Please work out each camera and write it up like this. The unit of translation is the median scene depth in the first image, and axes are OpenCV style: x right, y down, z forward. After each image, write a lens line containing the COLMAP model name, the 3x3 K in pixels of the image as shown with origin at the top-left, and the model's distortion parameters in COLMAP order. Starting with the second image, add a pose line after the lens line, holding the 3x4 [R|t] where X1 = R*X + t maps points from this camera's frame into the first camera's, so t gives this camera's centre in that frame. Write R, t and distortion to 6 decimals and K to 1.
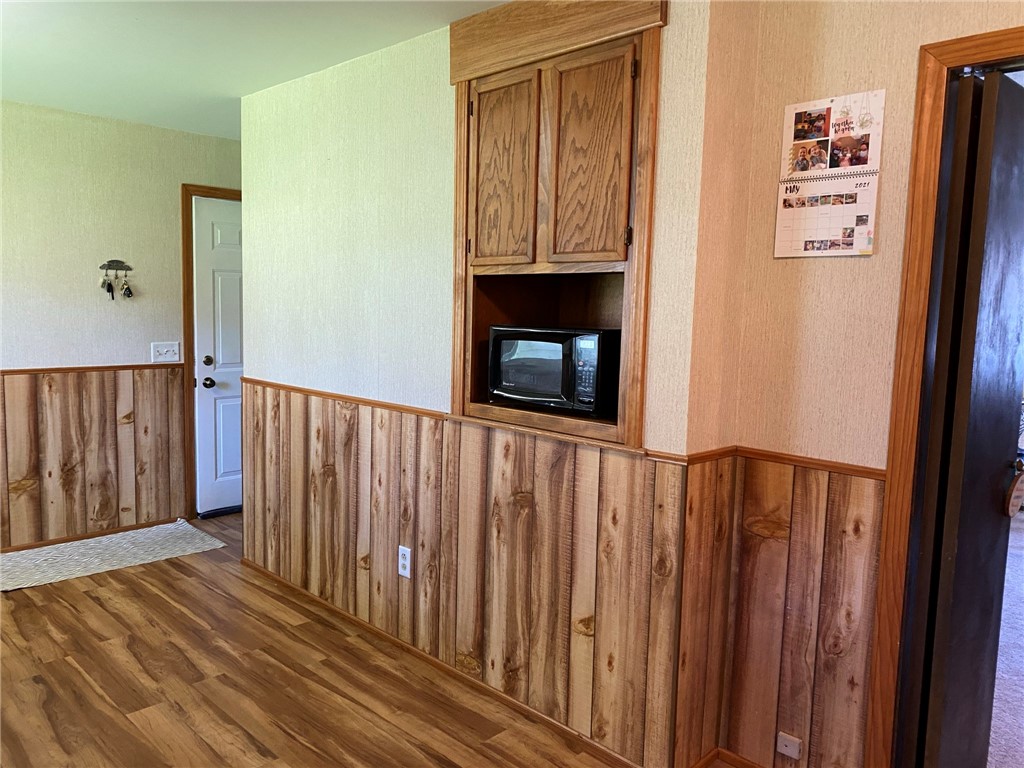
lens RADIAL K [[783.8, 0, 510.3], [0, 783.8, 381.3], [0, 0, 1]] dist [0.037442, -0.036101]
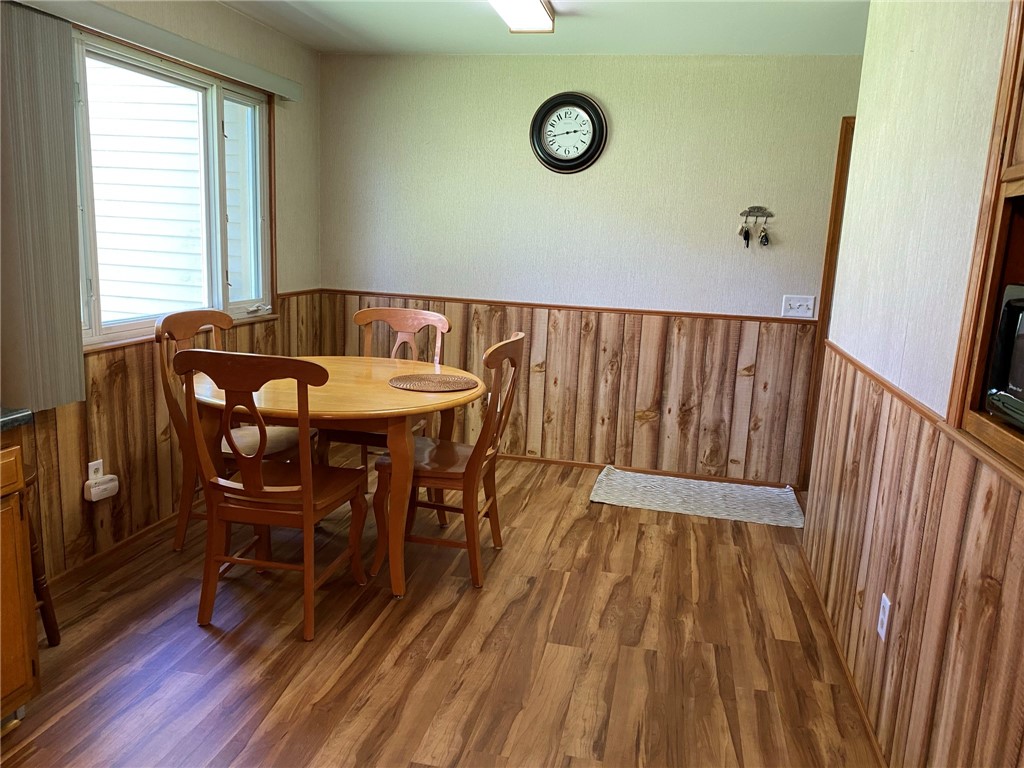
lens RADIAL K [[783.8, 0, 510.6], [0, 783.8, 386.1], [0, 0, 1]] dist [0.037442, -0.036101]
pose [[0.538539, 0.161406, -0.826997, 0.193912], [-0.115969, 0.986339, 0.116986, -0.016551], [0.834582, 0.032905, 0.549900, 0.259457]]
